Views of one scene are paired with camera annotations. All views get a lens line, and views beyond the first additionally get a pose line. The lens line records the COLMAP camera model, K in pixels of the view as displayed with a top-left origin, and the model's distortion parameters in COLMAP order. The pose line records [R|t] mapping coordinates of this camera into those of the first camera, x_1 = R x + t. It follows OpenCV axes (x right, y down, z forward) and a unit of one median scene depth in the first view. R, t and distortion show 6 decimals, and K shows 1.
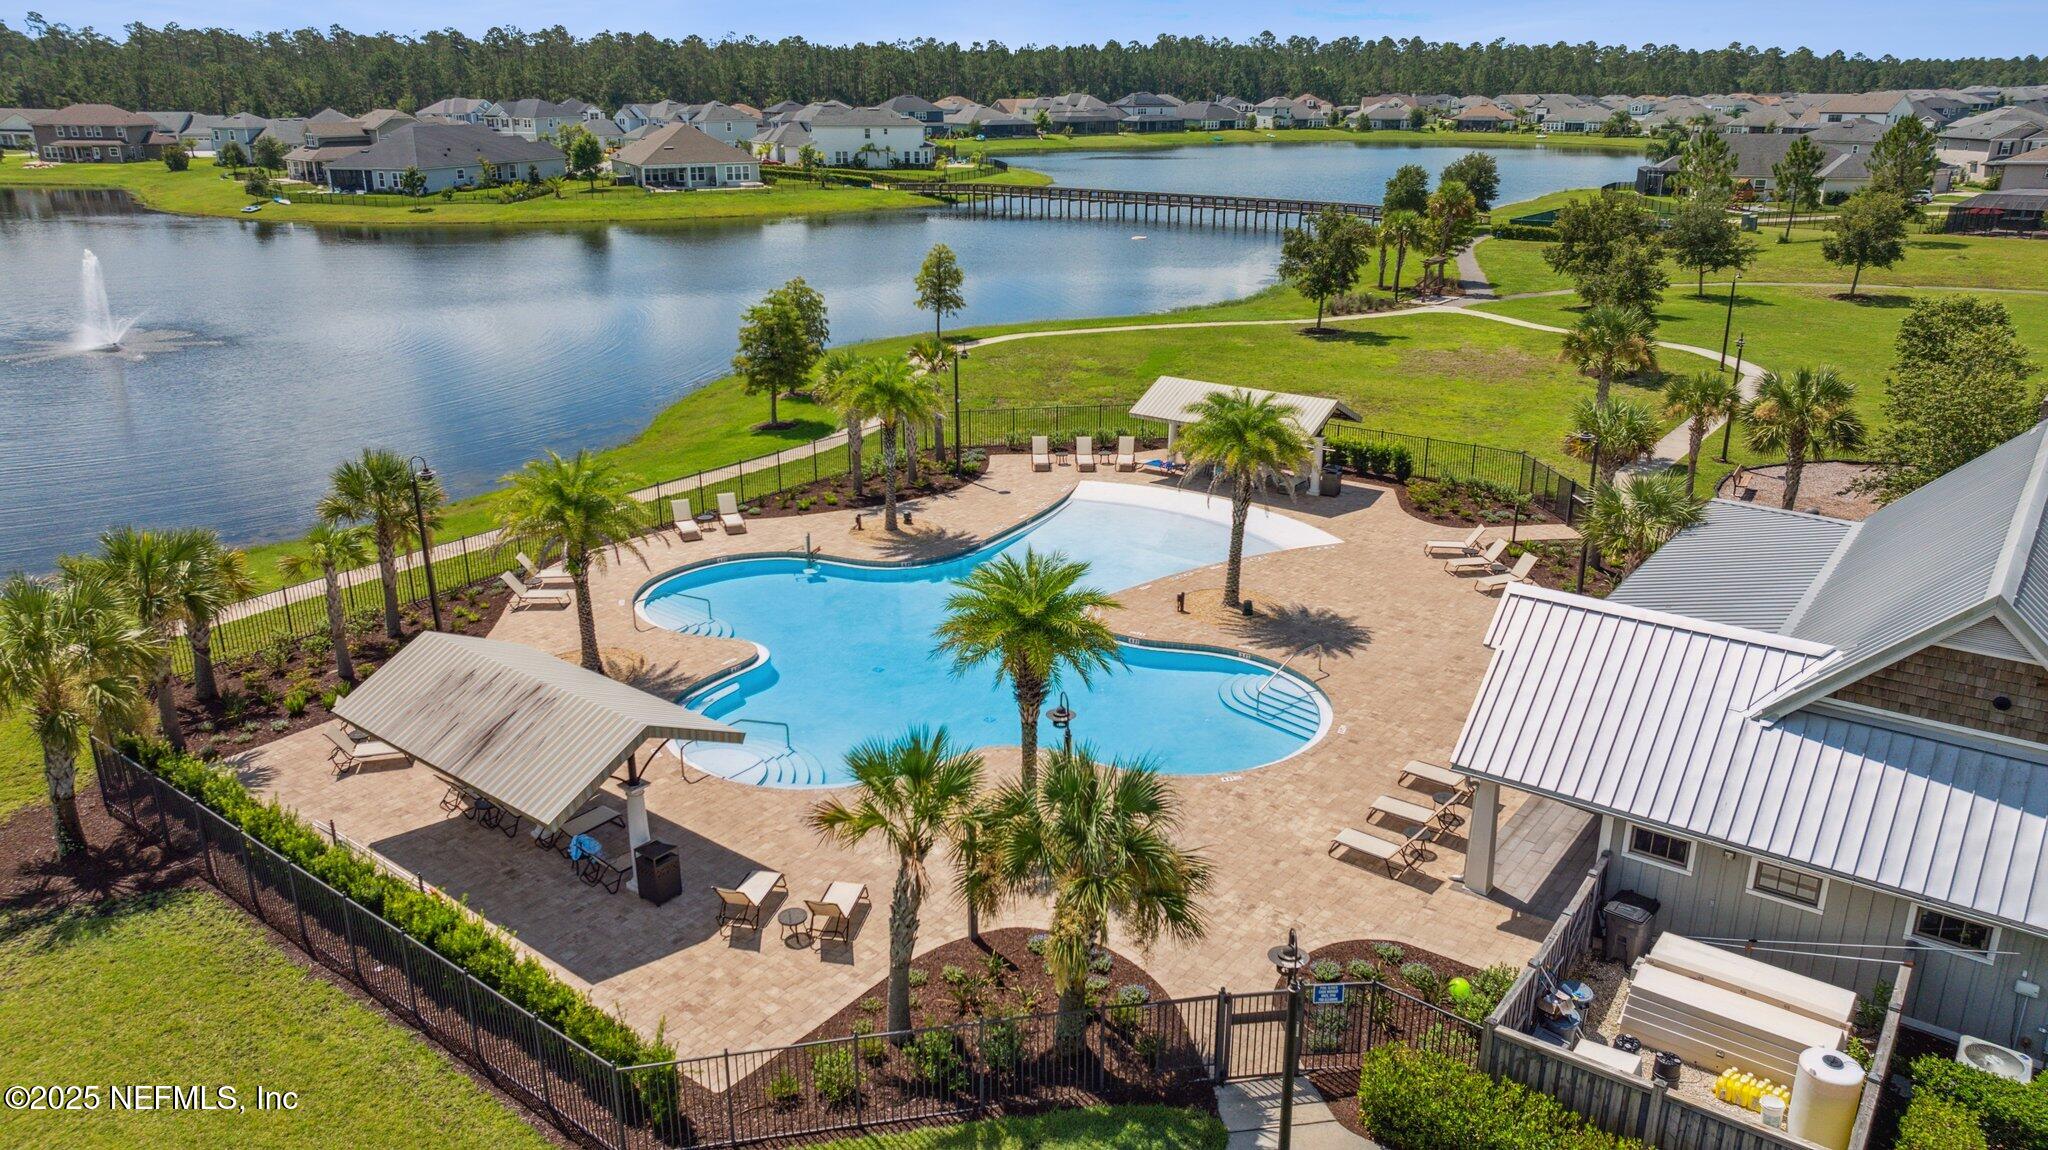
lens RADIAL K [[1428.3, 0, 1024.0], [0, 1428.3, 575.0], [0, 0, 1]] dist [-0.004336, 0.001006]
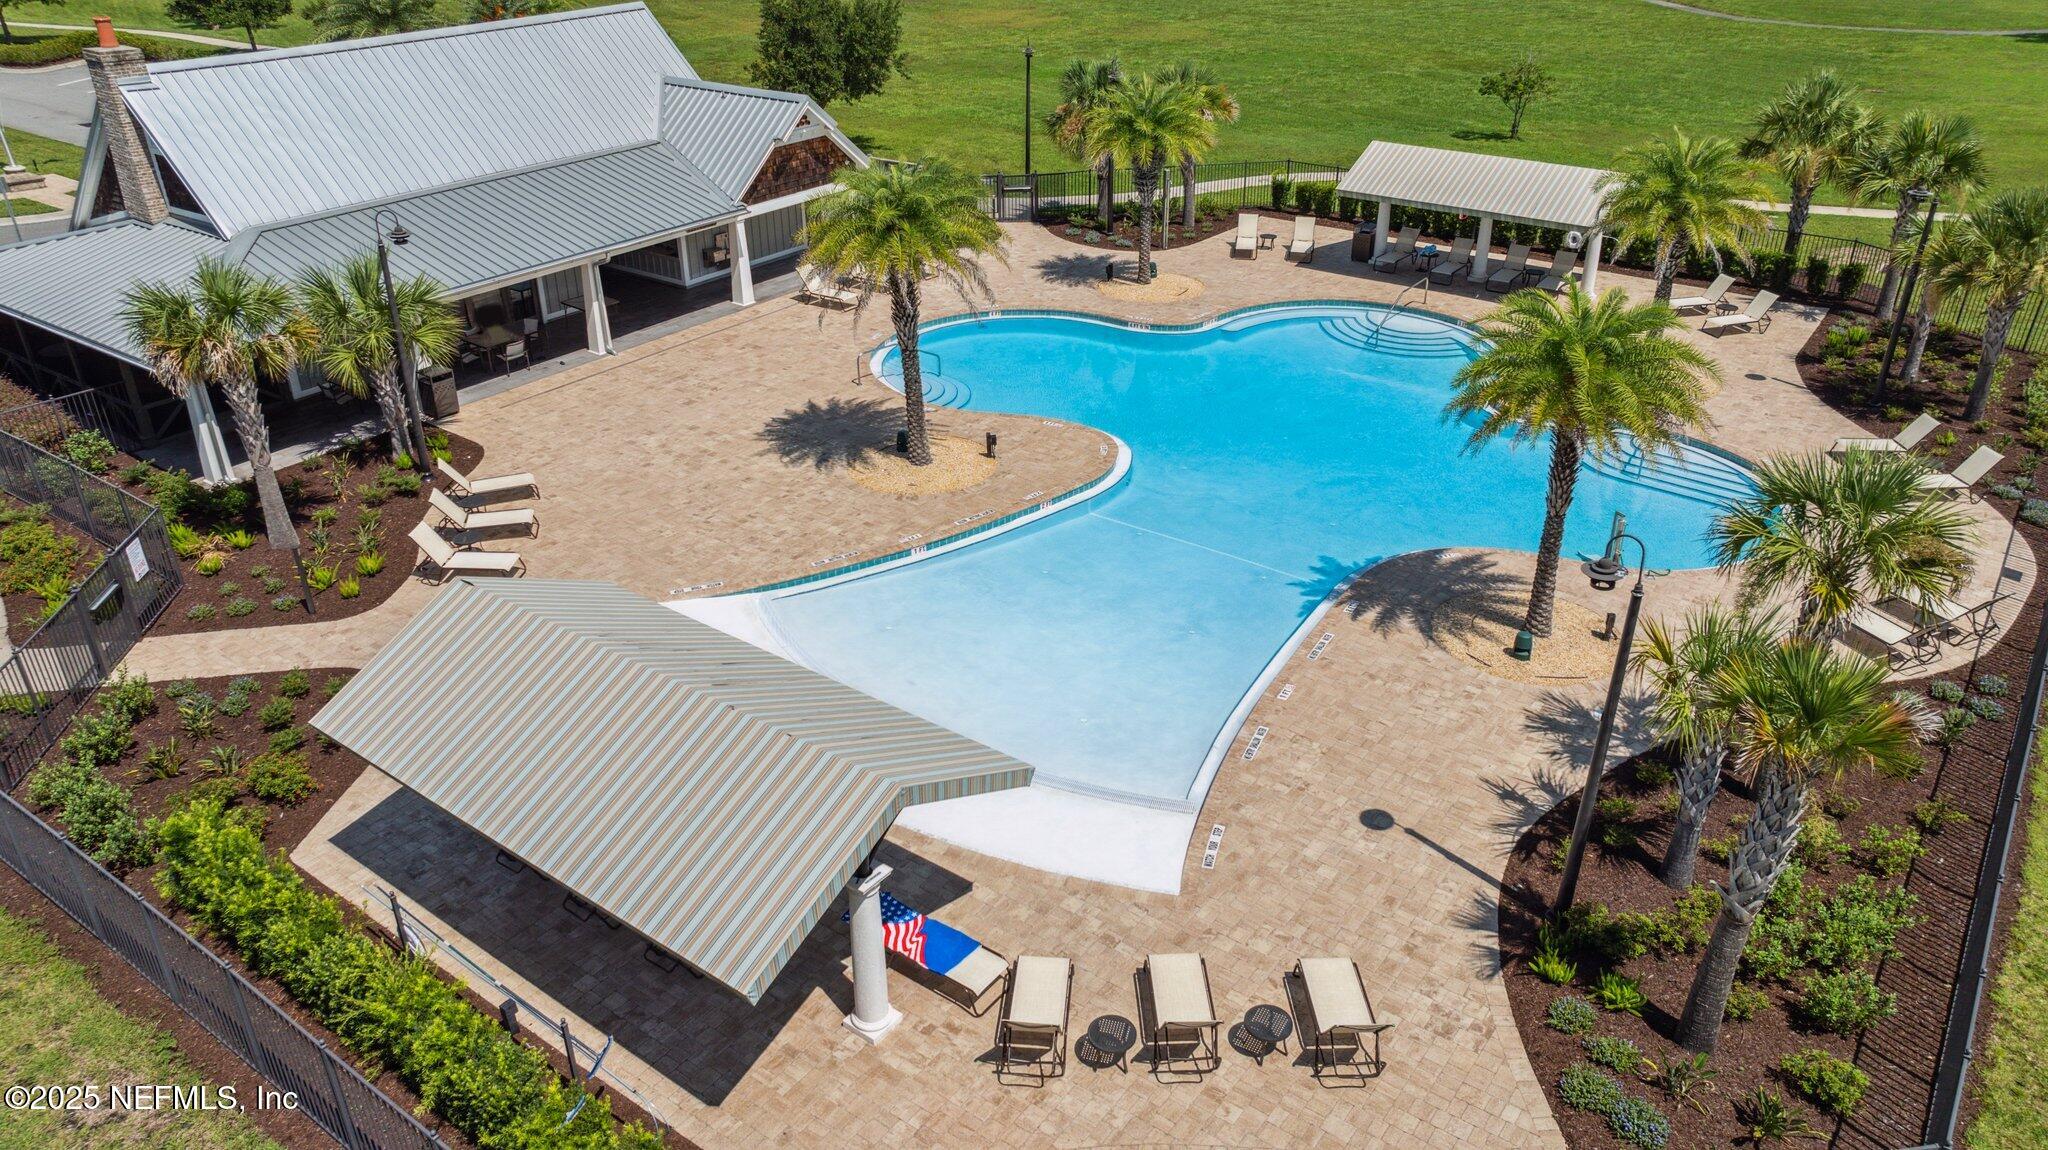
lens RADIAL K [[1428.3, 0, 1024.0], [0, 1428.3, 575.0], [0, 0, 1]] dist [-0.004336, 0.001006]
pose [[-0.999576, 0.020807, -0.020368, 0.089599], [-0.000821, 0.679109, 0.734037, -0.395102], [0.029105, 0.733743, -0.678804, 1.283007]]
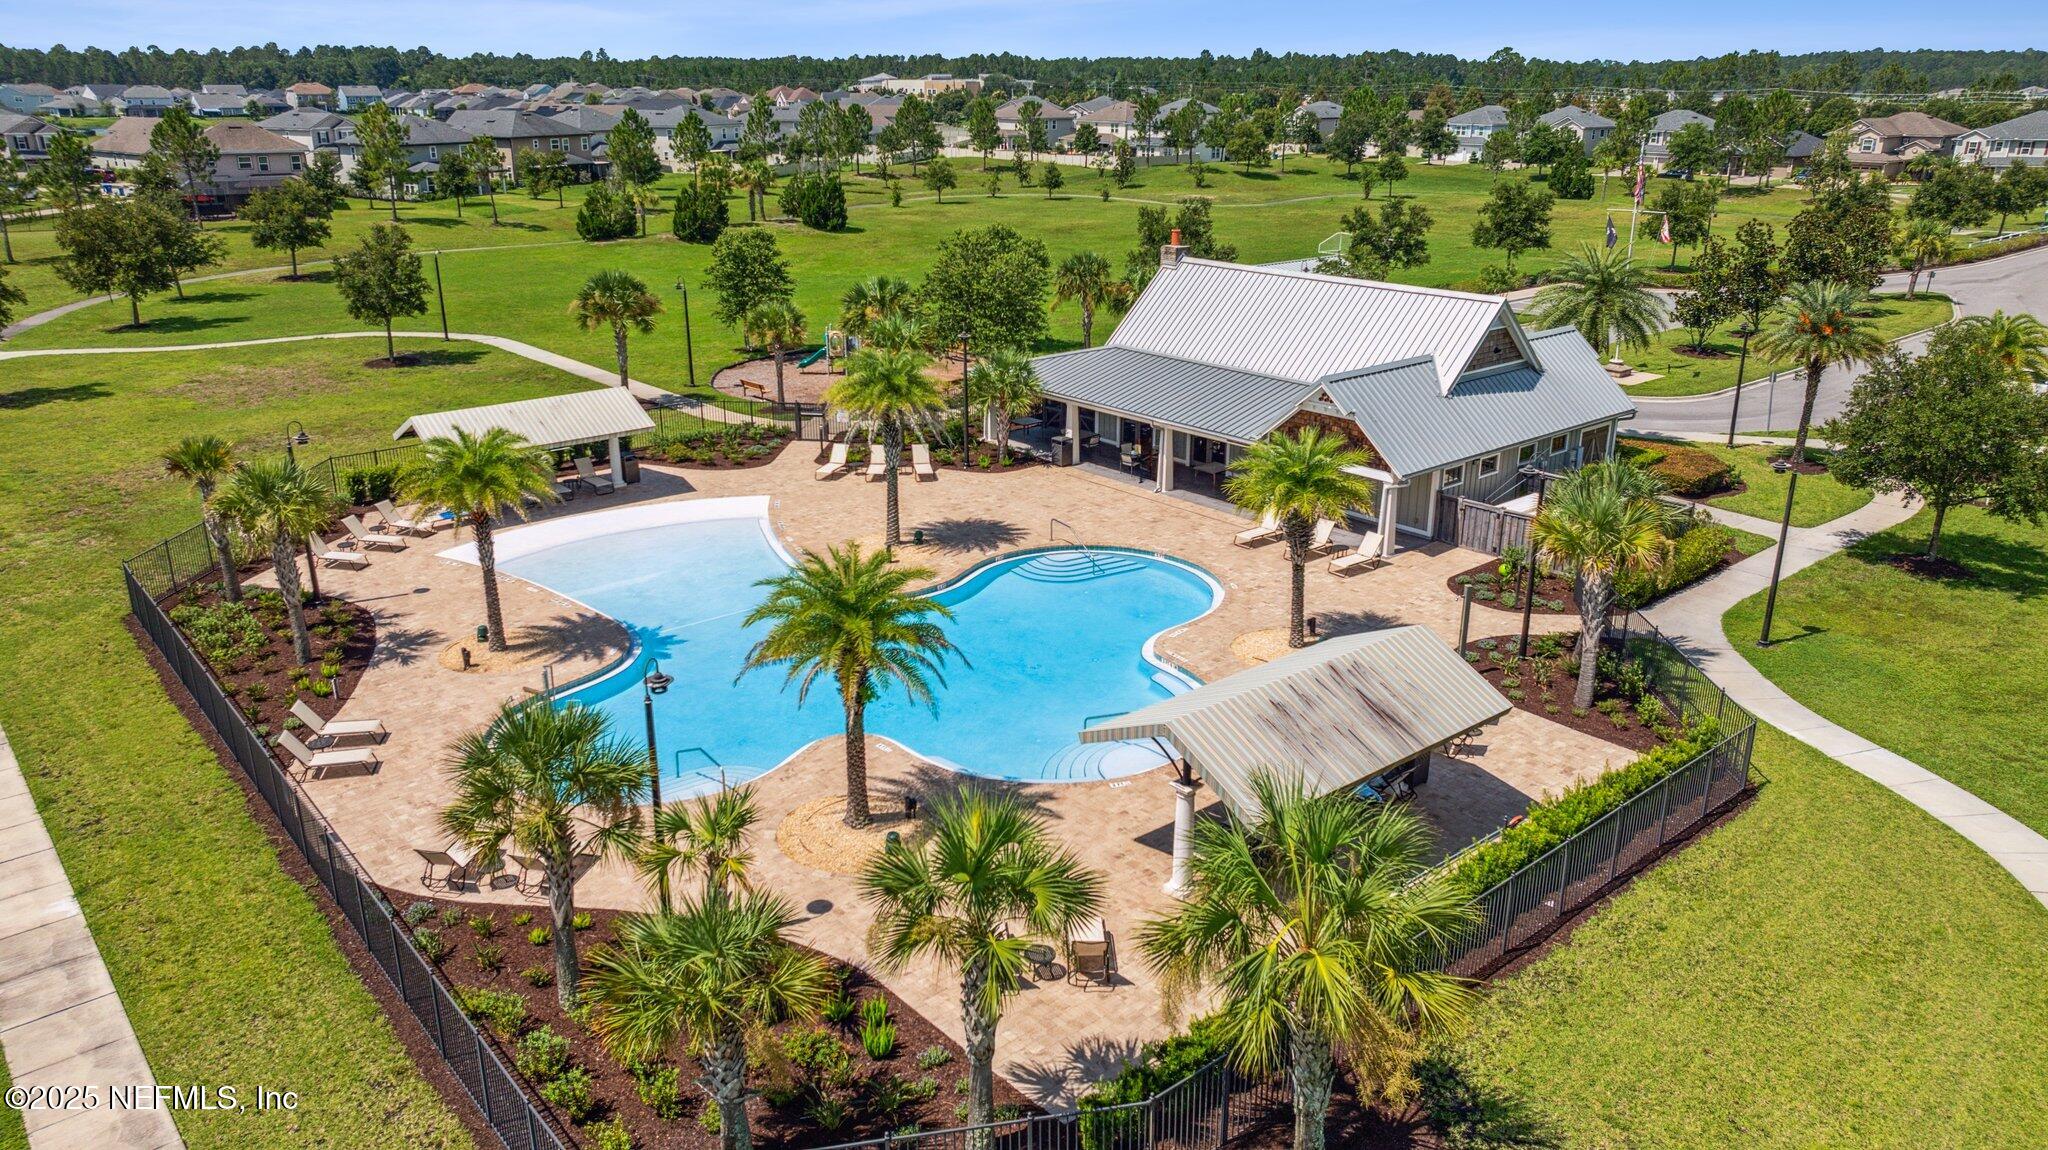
lens RADIAL K [[1428.3, 0, 1024.0], [0, 1428.3, 575.0], [0, 0, 1]] dist [-0.004336, 0.001006]
pose [[0.203056, -0.320052, 0.925384, -0.712676], [0.319235, 0.915073, 0.246437, -0.163205], [-0.925666, 0.245374, 0.287983, 0.499842]]
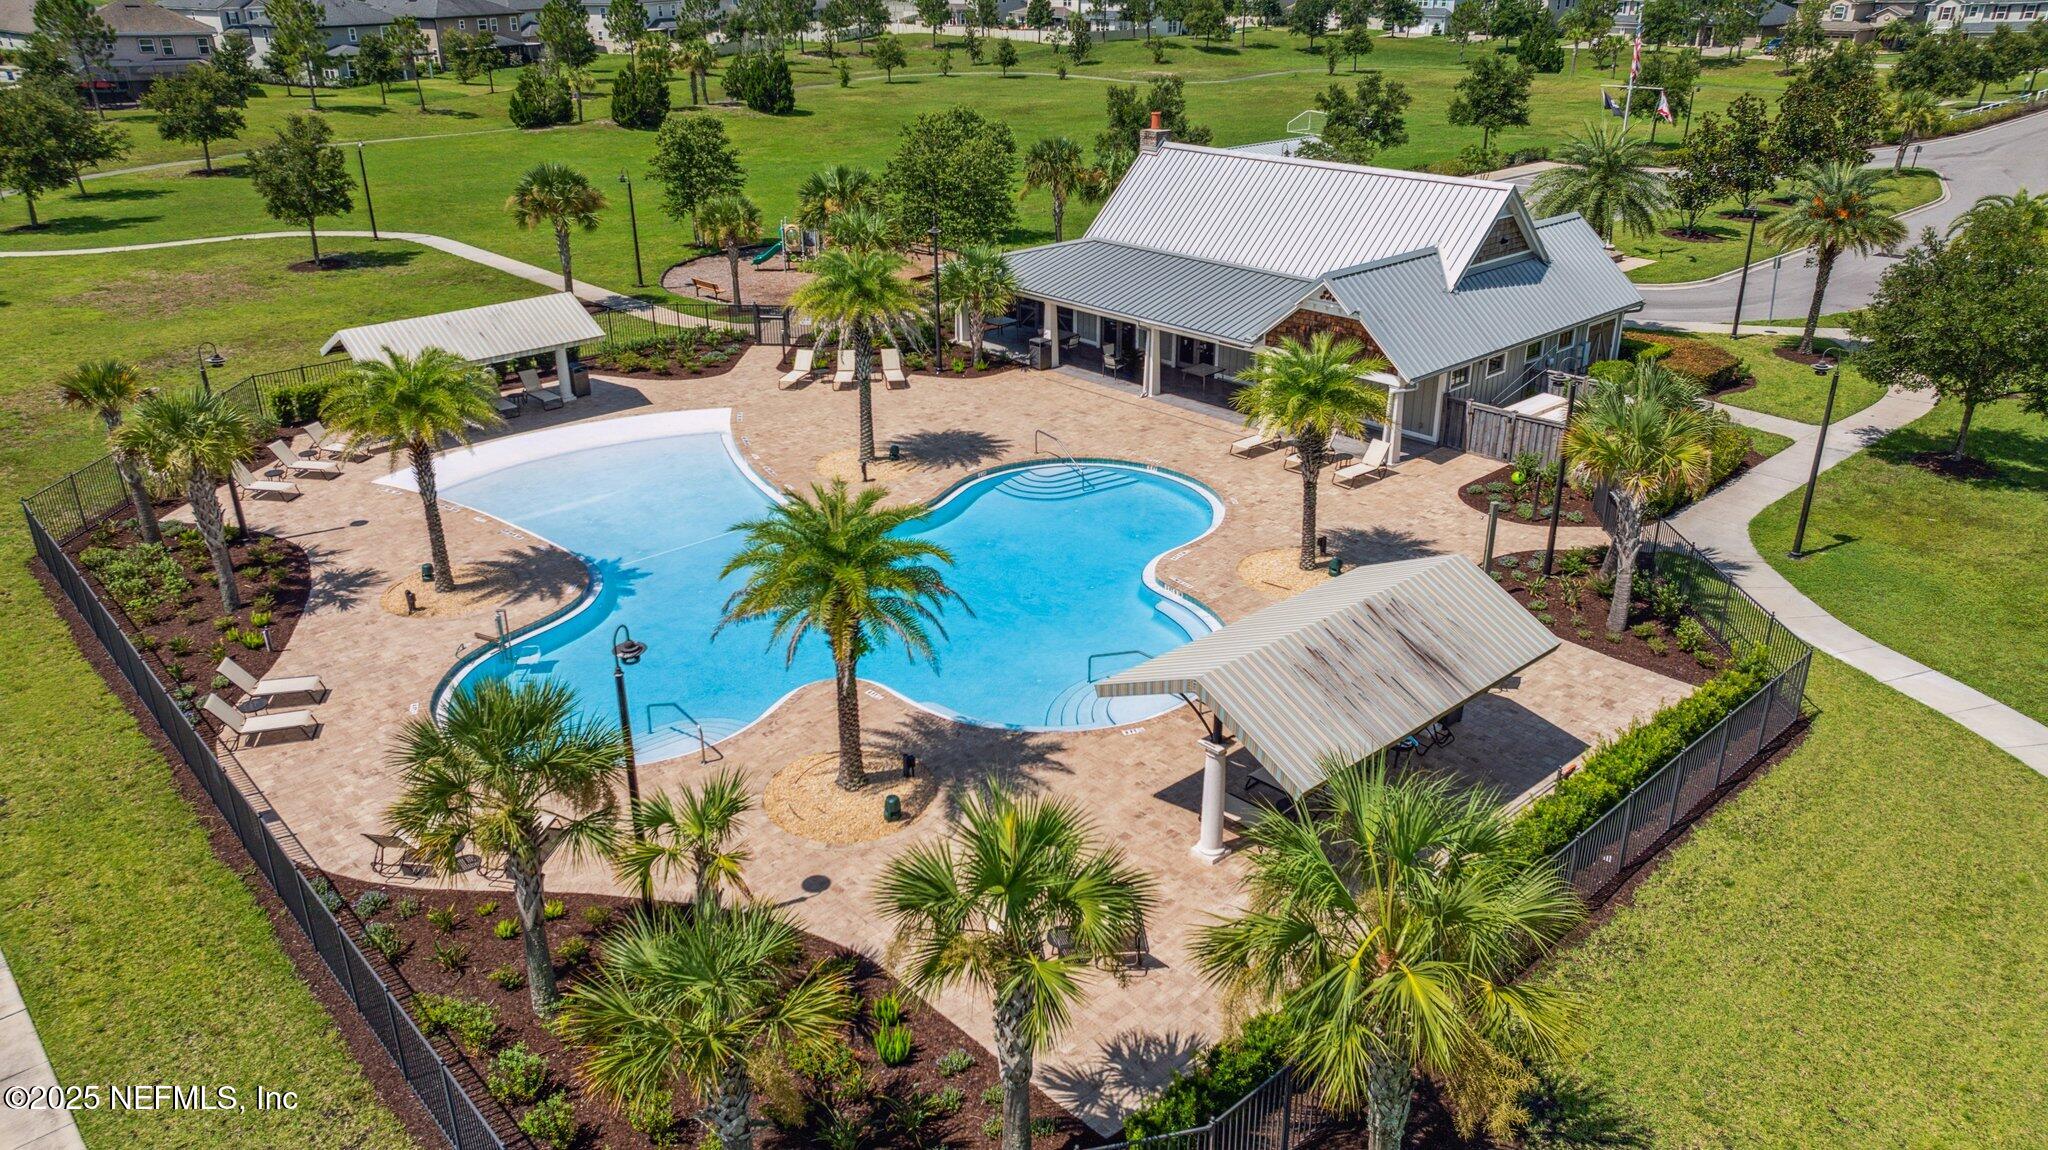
lens RADIAL K [[1430.7, 0, 1024.0], [0, 1430.7, 575.0], [0, 0, 1]] dist [-0.027412, 0.043000]
pose [[0.166985, -0.395812, 0.903022, -0.660301], [0.327428, 0.886165, 0.327876, -0.171467], [-0.930004, 0.240924, 0.277576, 0.528159]]
